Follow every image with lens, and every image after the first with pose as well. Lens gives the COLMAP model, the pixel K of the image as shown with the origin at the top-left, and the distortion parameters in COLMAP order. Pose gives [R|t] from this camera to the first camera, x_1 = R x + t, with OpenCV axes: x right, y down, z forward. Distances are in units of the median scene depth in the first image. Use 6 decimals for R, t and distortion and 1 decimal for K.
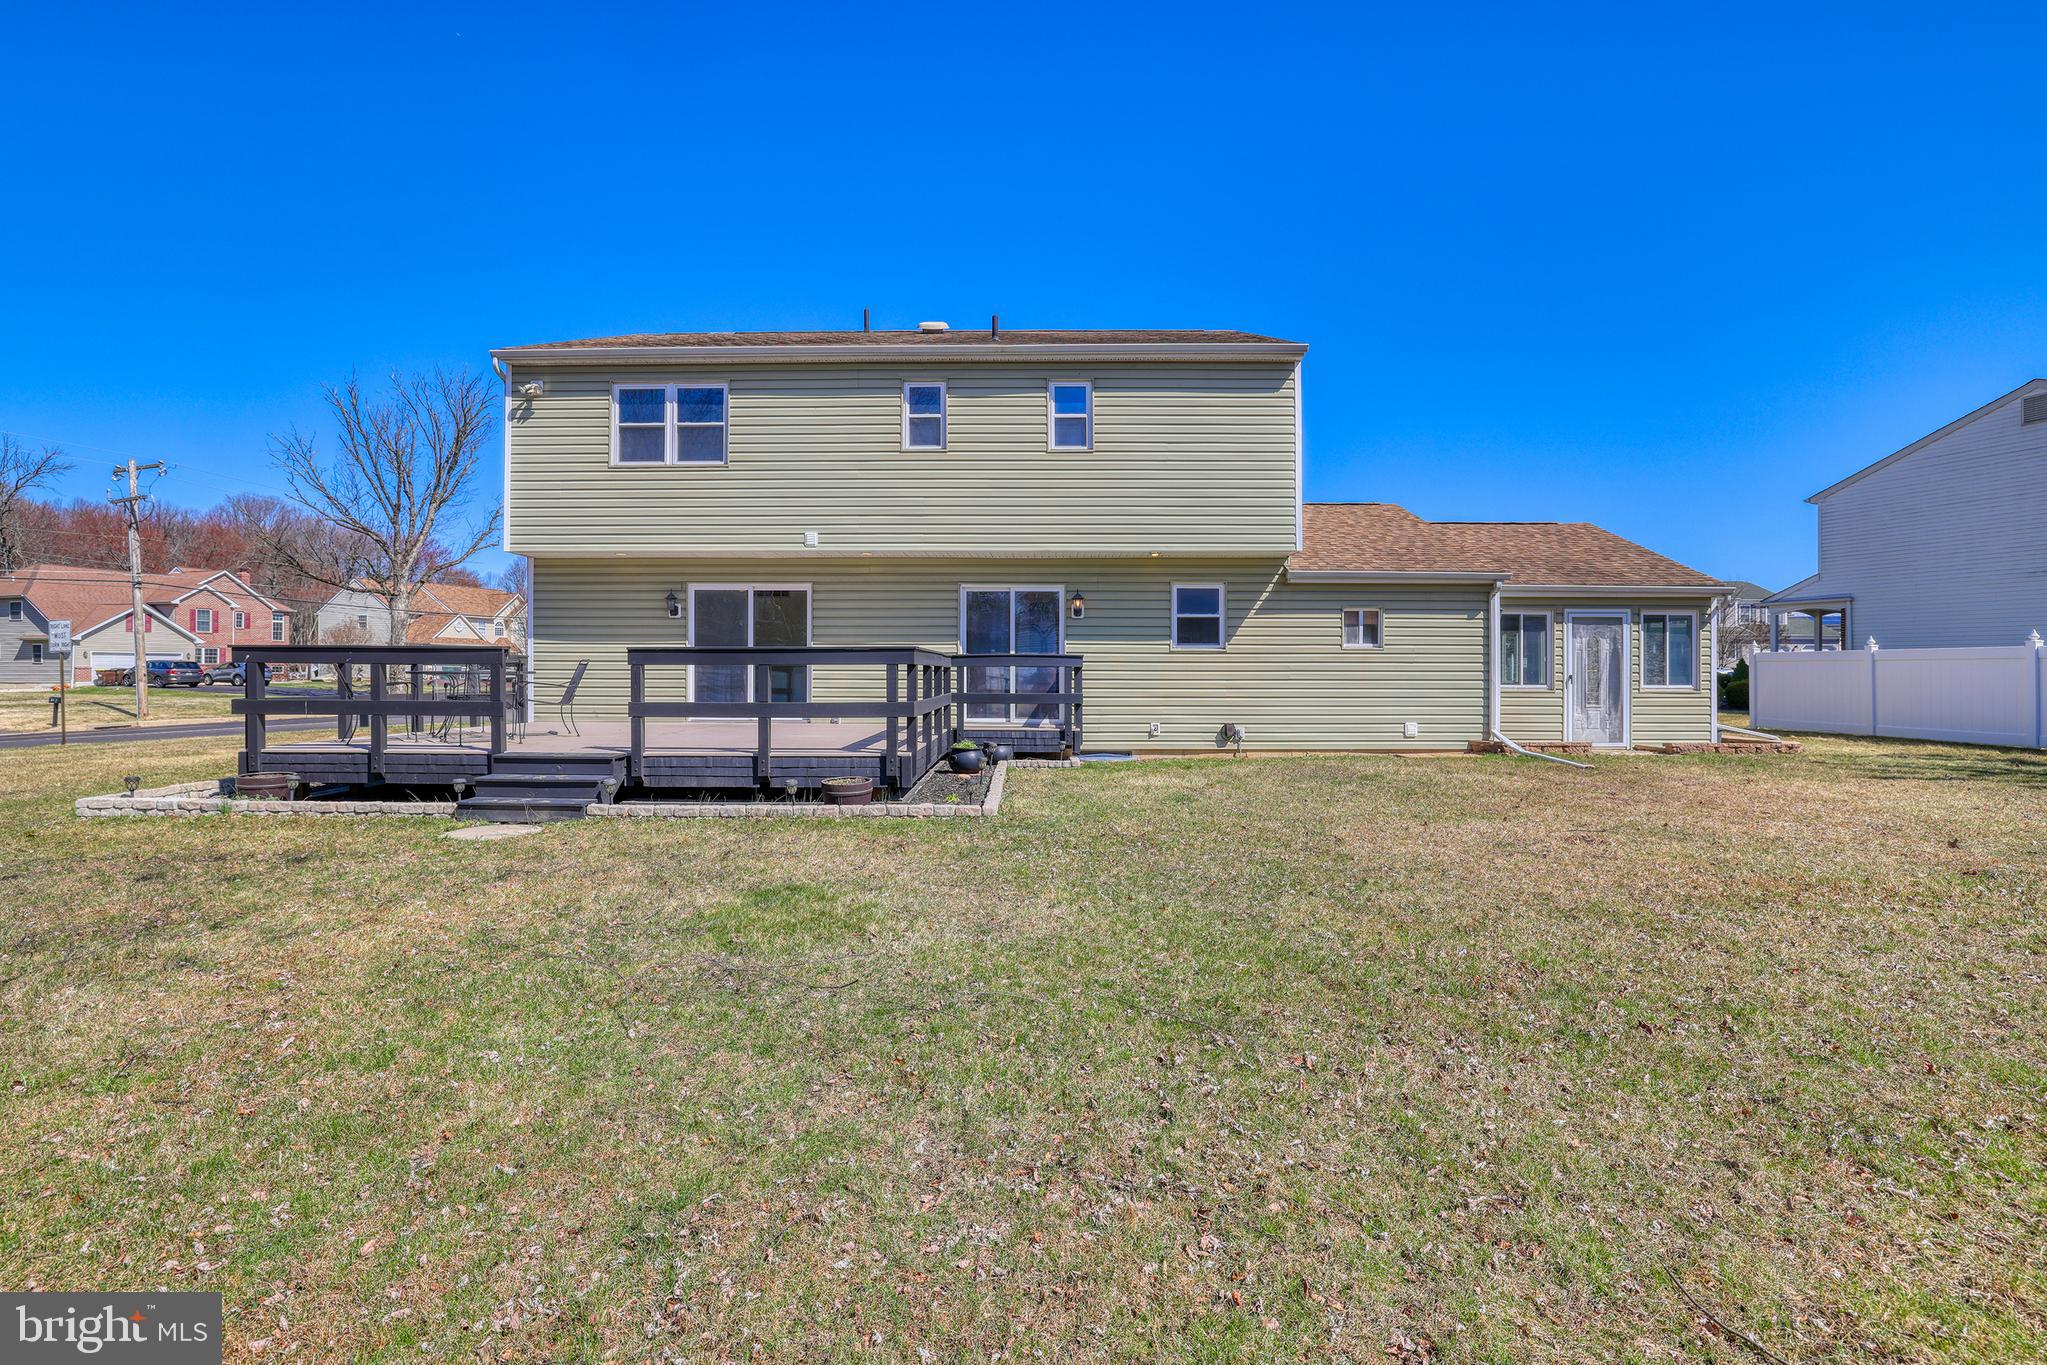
lens RADIAL K [[903.6, 0, 1023.5], [0, 903.6, 682.5], [0, 0, 1]] dist [-0.024409, 0.000111]
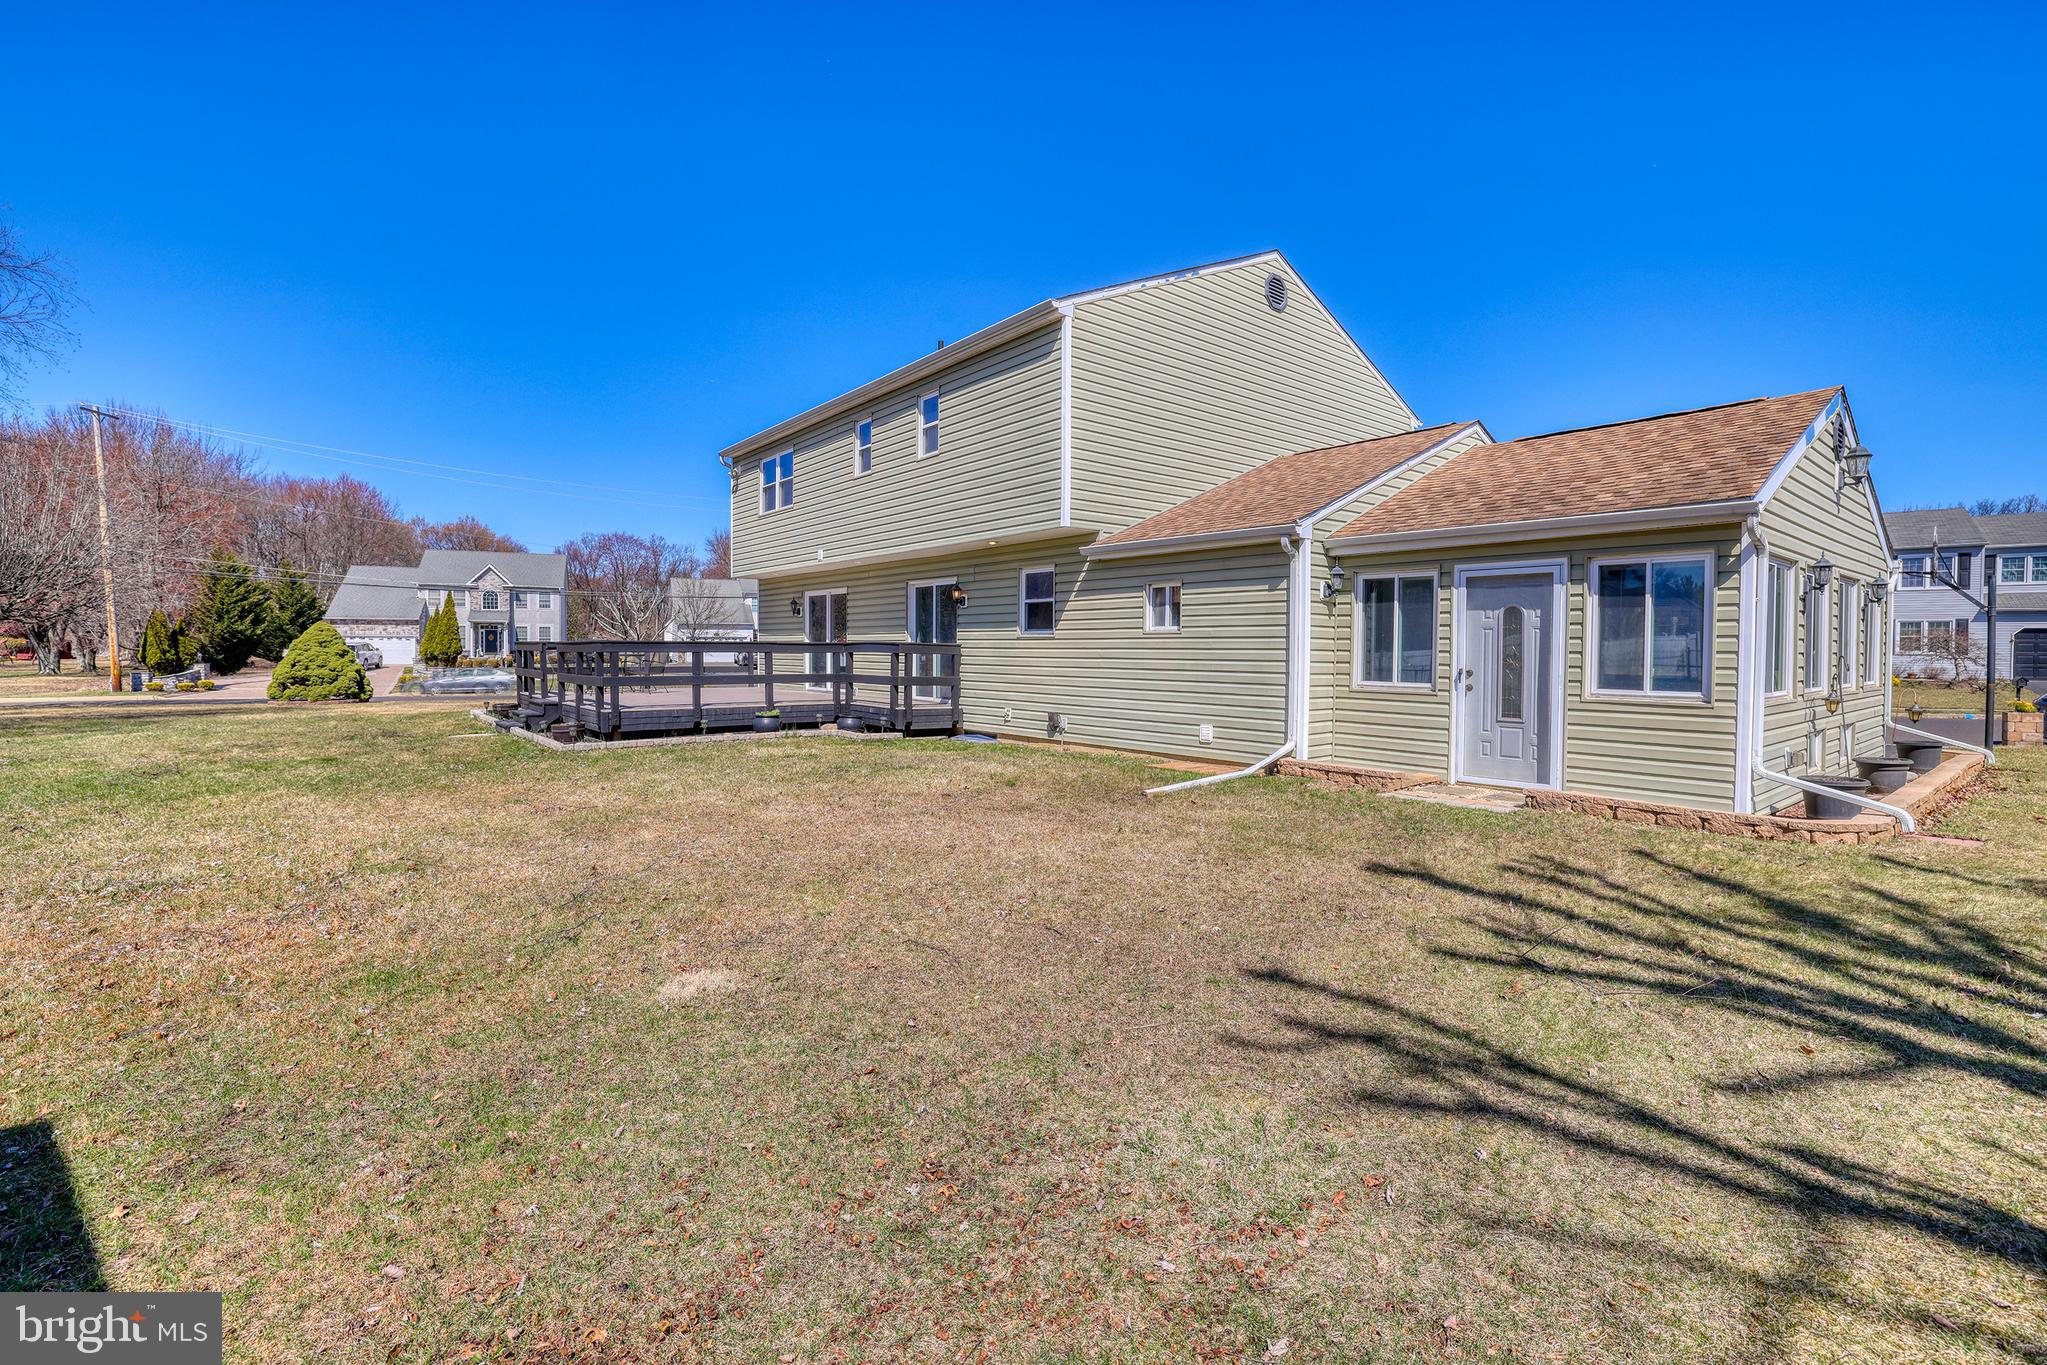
lens RADIAL K [[903.6, 0, 1023.5], [0, 903.6, 682.5], [0, 0, 1]] dist [-0.024409, 0.000111]
pose [[0.640662, 0.030192, -0.767229, 0.934366], [-0.008530, 0.999445, 0.032206, -0.017134], [0.767775, -0.014088, 0.640564, 0.364228]]
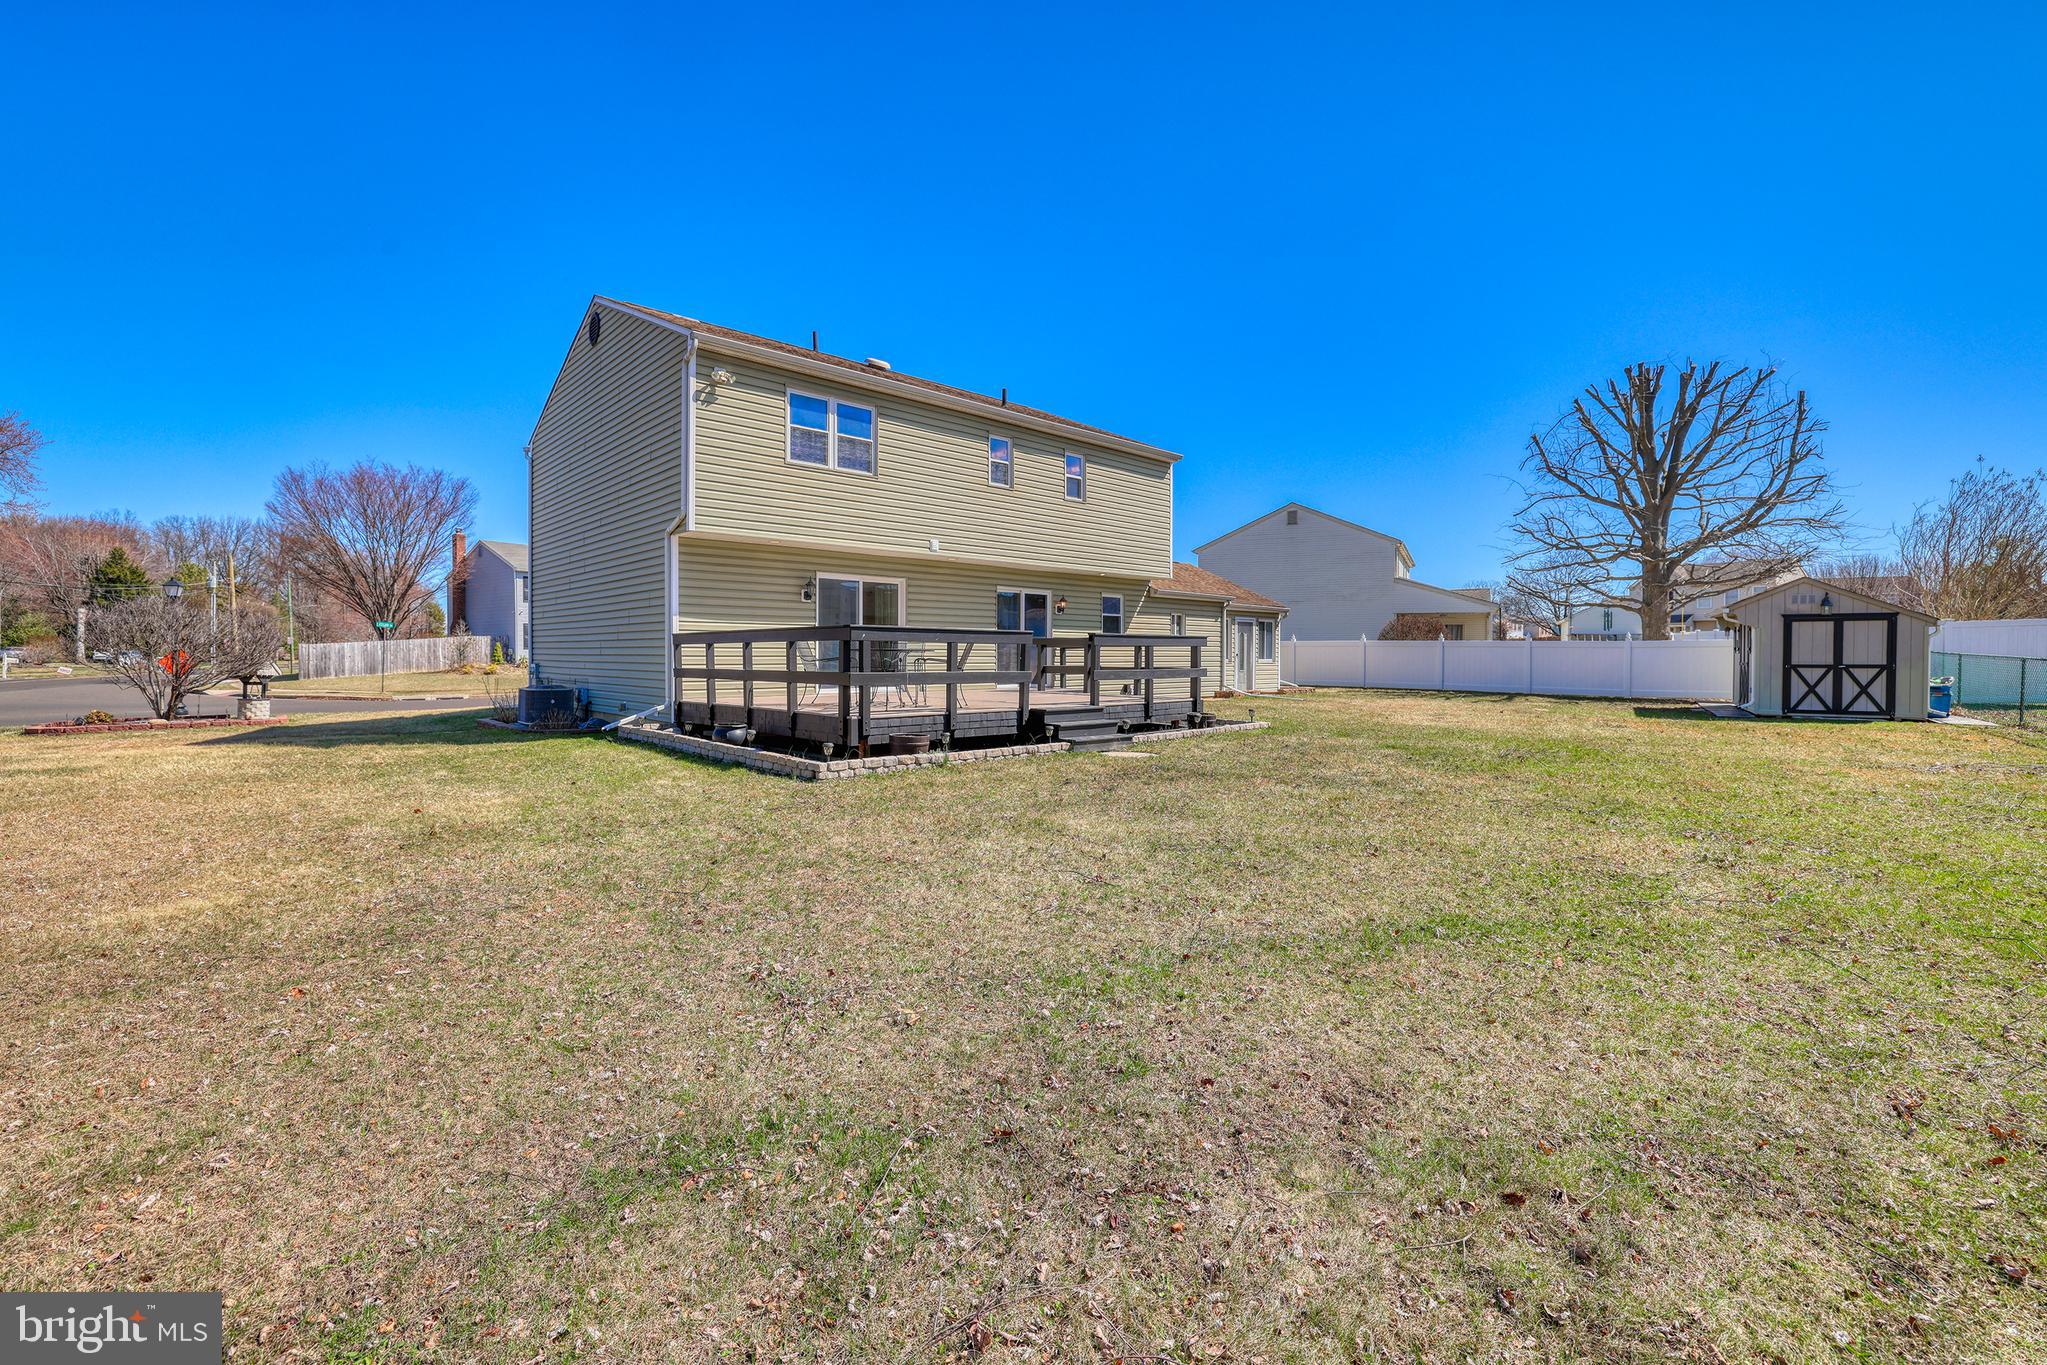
lens RADIAL K [[842.4, 0, 981.0], [0, 842.4, 699.8], [0, 0, 1]] dist [-0.019954, 0.000011]
pose [[0.753749, -0.032891, 0.656339, -0.934652], [-0.000252, 0.998732, 0.050338, -0.000683], [-0.657162, -0.038108, 0.752785, 0.048951]]
